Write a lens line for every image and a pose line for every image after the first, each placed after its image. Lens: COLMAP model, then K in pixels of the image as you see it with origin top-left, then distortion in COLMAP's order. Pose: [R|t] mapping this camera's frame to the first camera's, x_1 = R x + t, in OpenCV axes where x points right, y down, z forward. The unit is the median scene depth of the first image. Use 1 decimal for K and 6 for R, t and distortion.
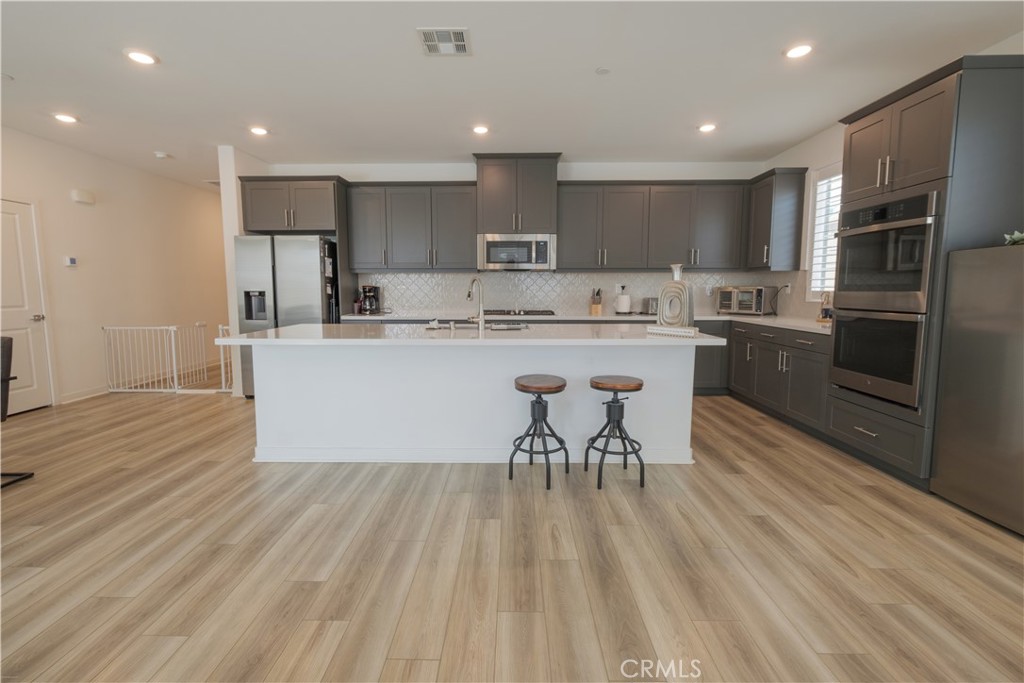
lens RADIAL K [[450.9, 0, 506.1], [0, 450.9, 340.5], [0, 0, 1]] dist [-0.003287, 0.000188]
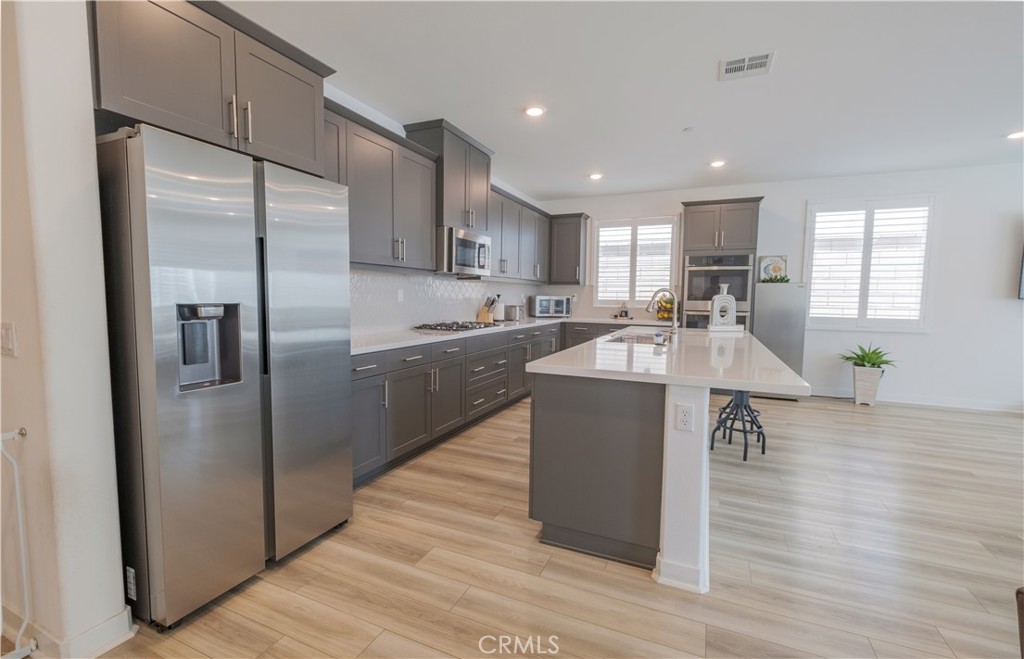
lens RADIAL K [[447.9, 0, 507.6], [0, 447.9, 336.9], [0, 0, 1]] dist [-0.002907, 0.000056]
pose [[0.392350, -0.078925, 0.916424, -0.798389], [0.095386, 0.994432, 0.044806, -0.079307], [-0.914857, 0.069834, 0.397693, 0.667035]]
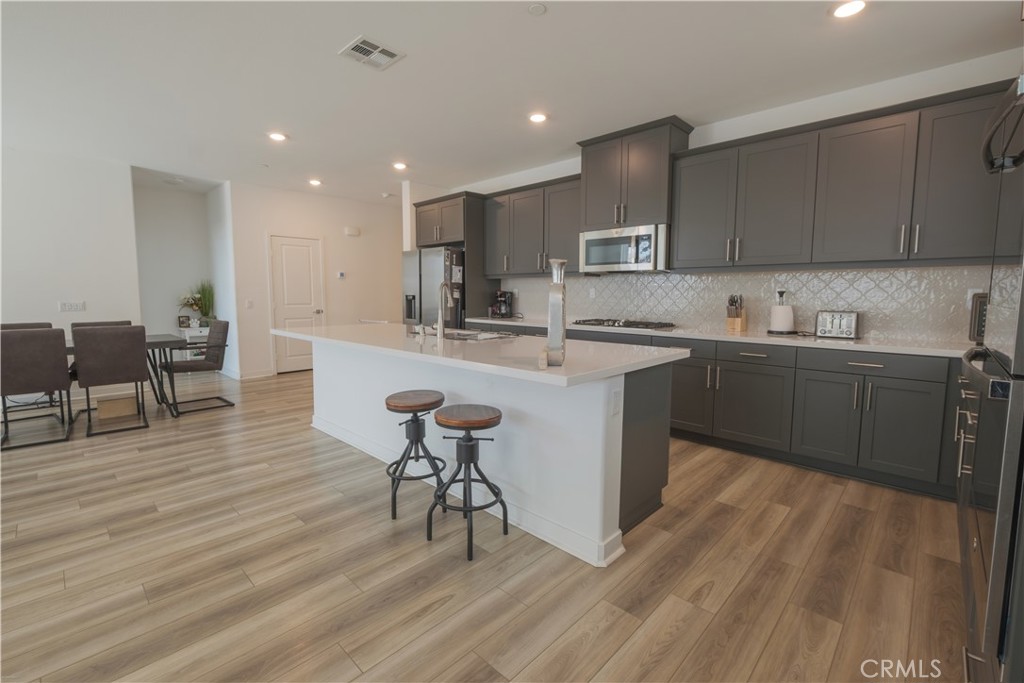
lens RADIAL K [[450.9, 0, 503.6], [0, 450.9, 339.8], [0, 0, 1]] dist [-0.003287, 0.000188]
pose [[0.724519, 0.073917, -0.685280, 0.491108], [-0.083116, 0.996347, 0.019595, -0.034145], [0.684226, 0.042761, 0.728016, 0.284664]]
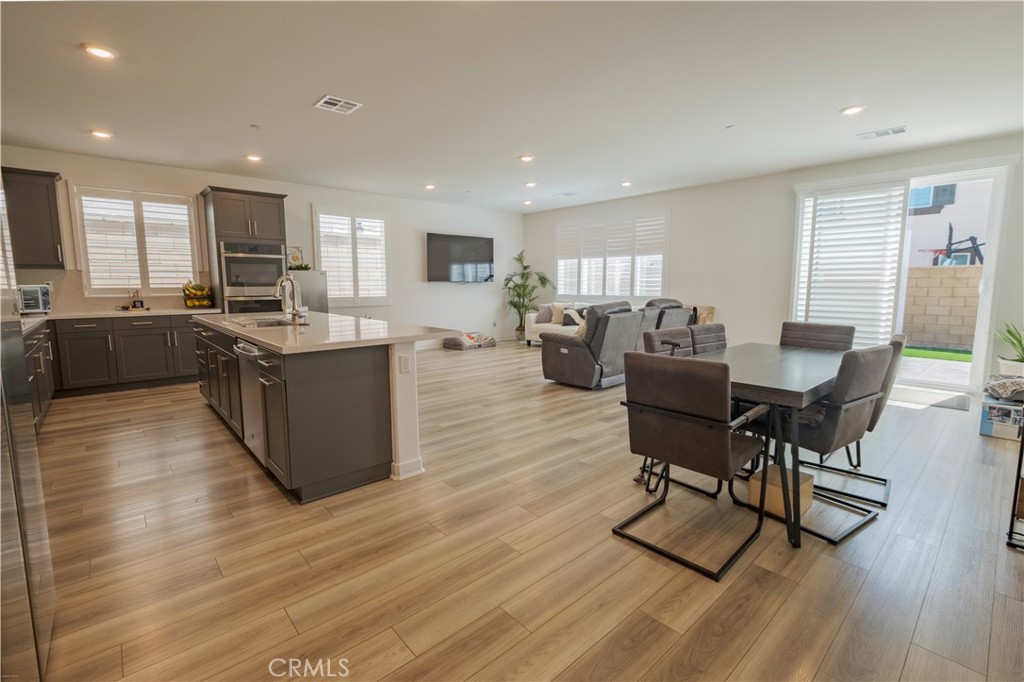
lens RADIAL K [[450.9, 0, 505.4], [0, 450.9, 334.7], [0, 0, 1]] dist [-0.003287, 0.000188]
pose [[-0.677527, -0.081464, 0.730973, -0.904311], [0.088642, 0.977559, 0.191106, -0.115800], [-0.730137, 0.194274, -0.655101, 0.972296]]
